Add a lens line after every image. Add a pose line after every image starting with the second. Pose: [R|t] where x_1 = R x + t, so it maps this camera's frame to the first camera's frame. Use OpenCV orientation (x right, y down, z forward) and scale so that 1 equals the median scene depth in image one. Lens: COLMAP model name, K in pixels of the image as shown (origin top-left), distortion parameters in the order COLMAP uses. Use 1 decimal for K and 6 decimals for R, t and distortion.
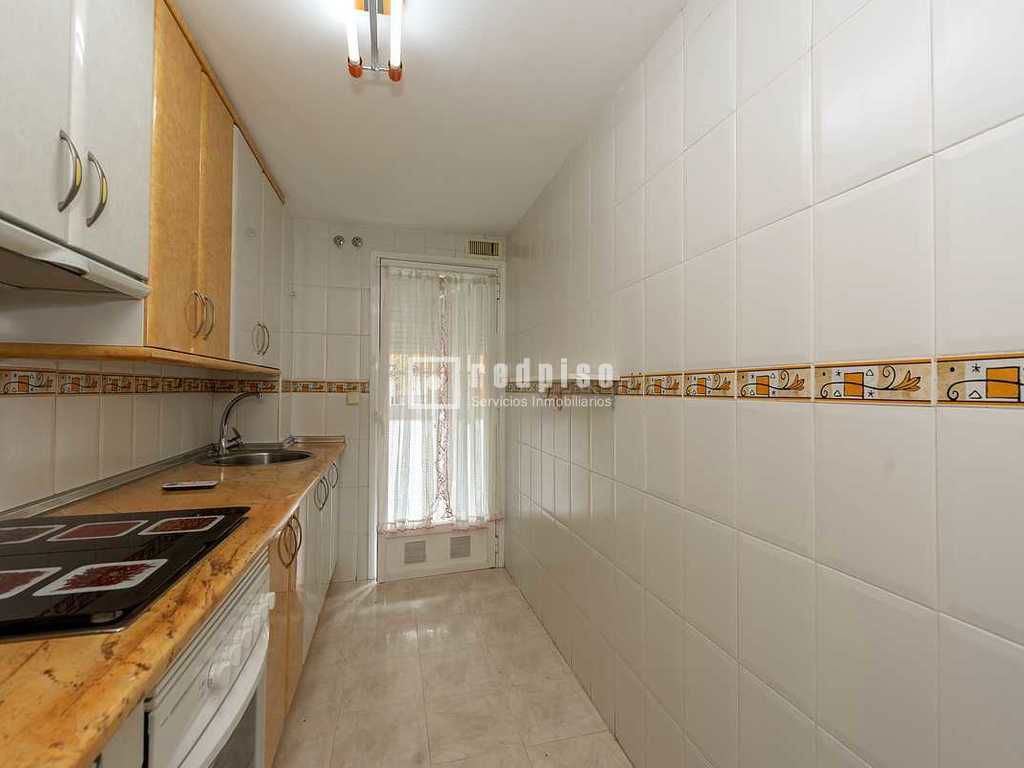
lens RADIAL K [[455.2, 0, 510.0], [0, 455.2, 383.3], [0, 0, 1]] dist [0.011281, -0.003959]
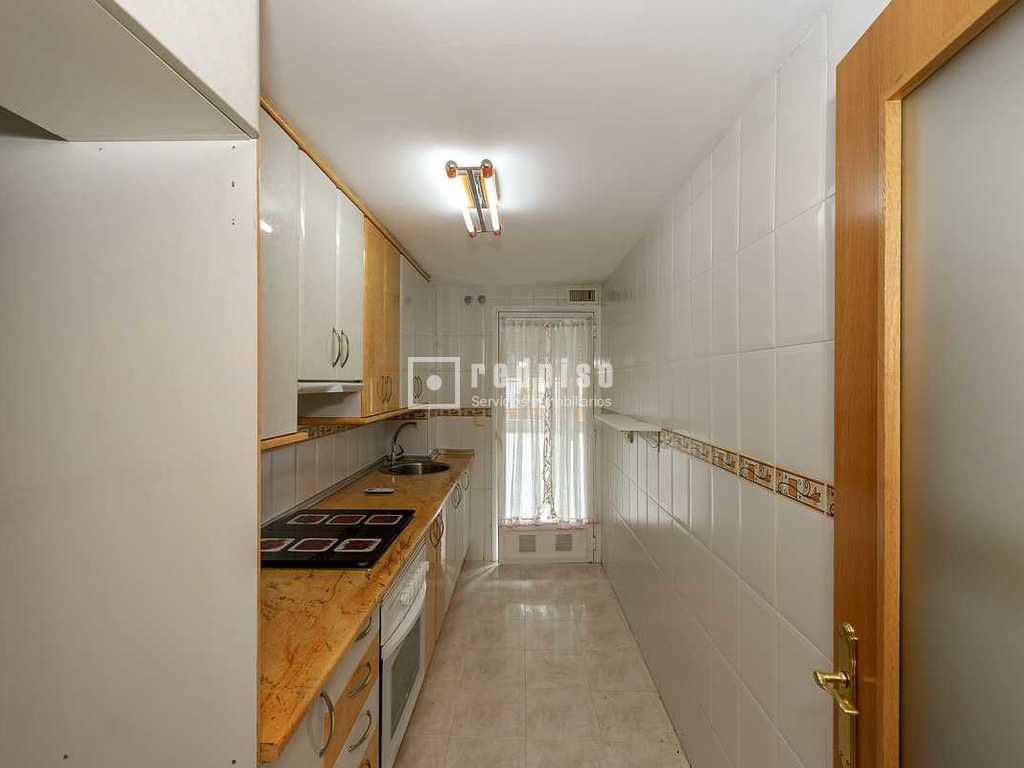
lens RADIAL K [[455.2, 0, 514.6], [0, 455.2, 384.4], [0, 0, 1]] dist [0.011281, -0.003959]
pose [[0.962208, -0.002581, -0.272302, 0.131526], [0.007873, 0.999801, 0.018340, -0.118622], [0.272200, -0.019791, 0.962037, -0.273178]]
